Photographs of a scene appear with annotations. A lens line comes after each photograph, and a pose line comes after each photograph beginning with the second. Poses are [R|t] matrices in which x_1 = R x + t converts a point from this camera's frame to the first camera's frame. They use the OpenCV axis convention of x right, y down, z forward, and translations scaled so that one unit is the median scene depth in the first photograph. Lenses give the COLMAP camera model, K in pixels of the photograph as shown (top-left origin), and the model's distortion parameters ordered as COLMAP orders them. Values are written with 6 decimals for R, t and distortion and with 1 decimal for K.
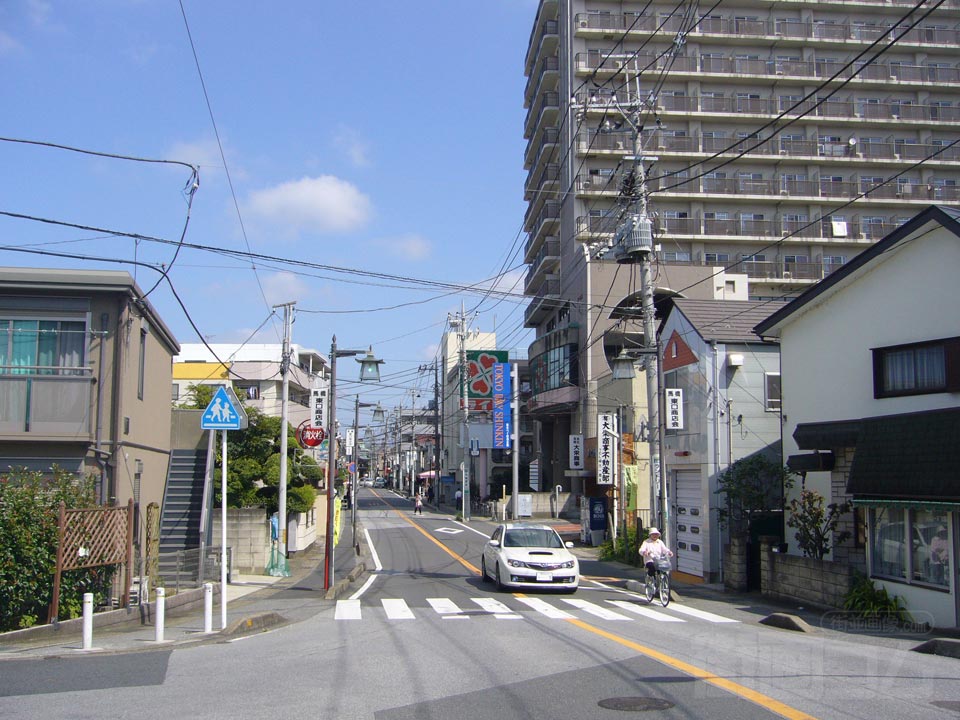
lens RADIAL K [[1026.4, 0, 479.7], [0, 1026.4, 358.6], [0, 0, 1]] dist [-0.073417, 0.000000]
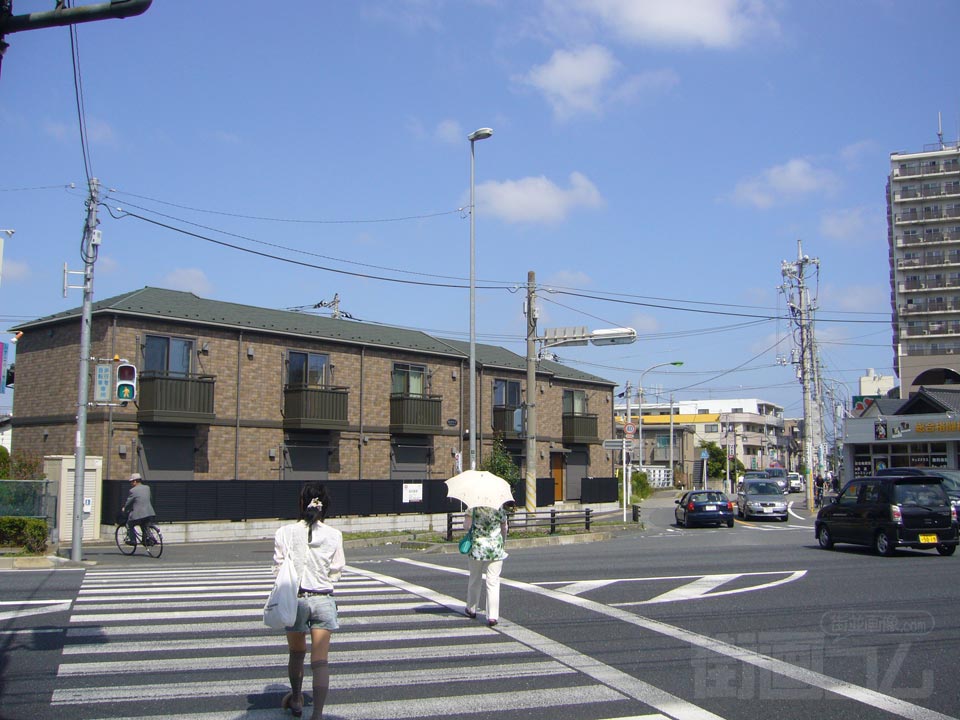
lens RADIAL K [[1026.4, 0, 480.2], [0, 1026.4, 358.9], [0, 0, 1]] dist [-0.073417, 0.000000]
pose [[0.879367, -0.055501, -0.472898, 0.290122], [0.056794, 0.998319, -0.011556, -0.103264], [0.472744, -0.016696, 0.881041, -0.966918]]
